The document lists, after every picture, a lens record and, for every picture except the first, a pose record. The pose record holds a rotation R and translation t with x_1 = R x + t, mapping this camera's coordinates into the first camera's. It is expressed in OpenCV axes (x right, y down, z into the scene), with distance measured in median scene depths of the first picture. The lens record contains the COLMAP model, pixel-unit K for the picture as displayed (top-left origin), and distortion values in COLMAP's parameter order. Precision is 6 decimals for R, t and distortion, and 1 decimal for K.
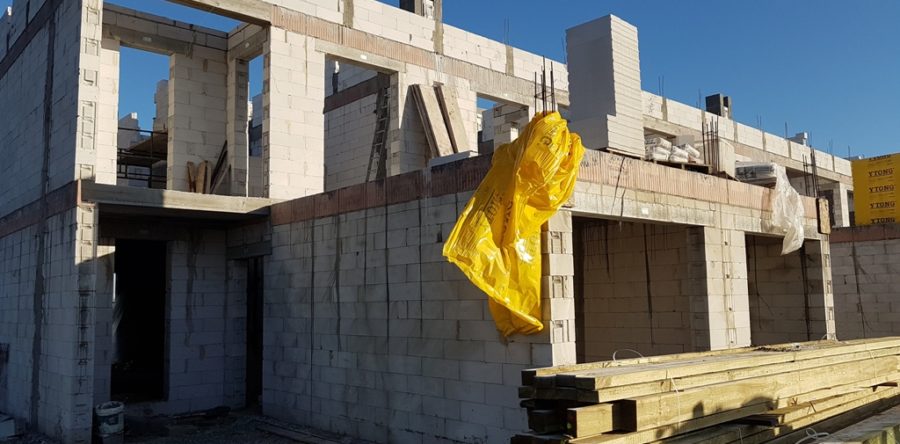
lens RADIAL K [[700.7, 0, 454.3], [0, 700.7, 221.5], [0, 0, 1]] dist [-0.007633, -0.028727]
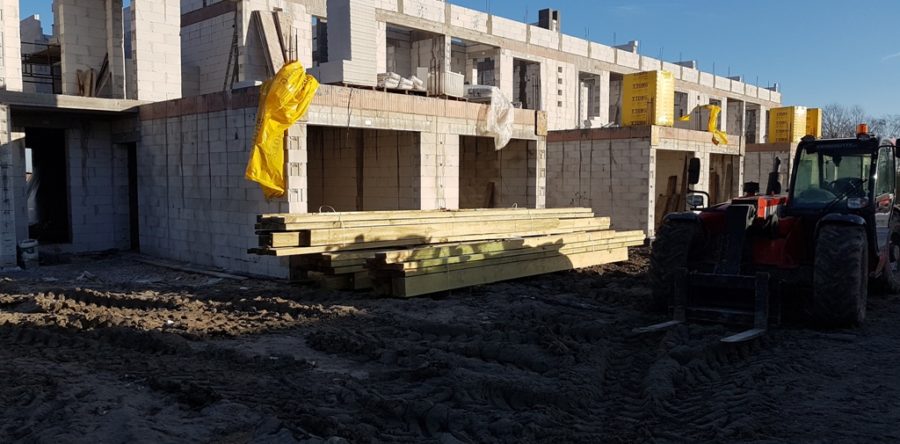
lens RADIAL K [[700.7, 0, 450.3], [0, 700.7, 228.4], [0, 0, 1]] dist [-0.007633, -0.028727]
pose [[0.996439, 0.014556, 0.083051, 0.253313], [-0.029439, 0.983059, 0.180911, -0.055185], [-0.079010, -0.182712, 0.979987, -0.472333]]
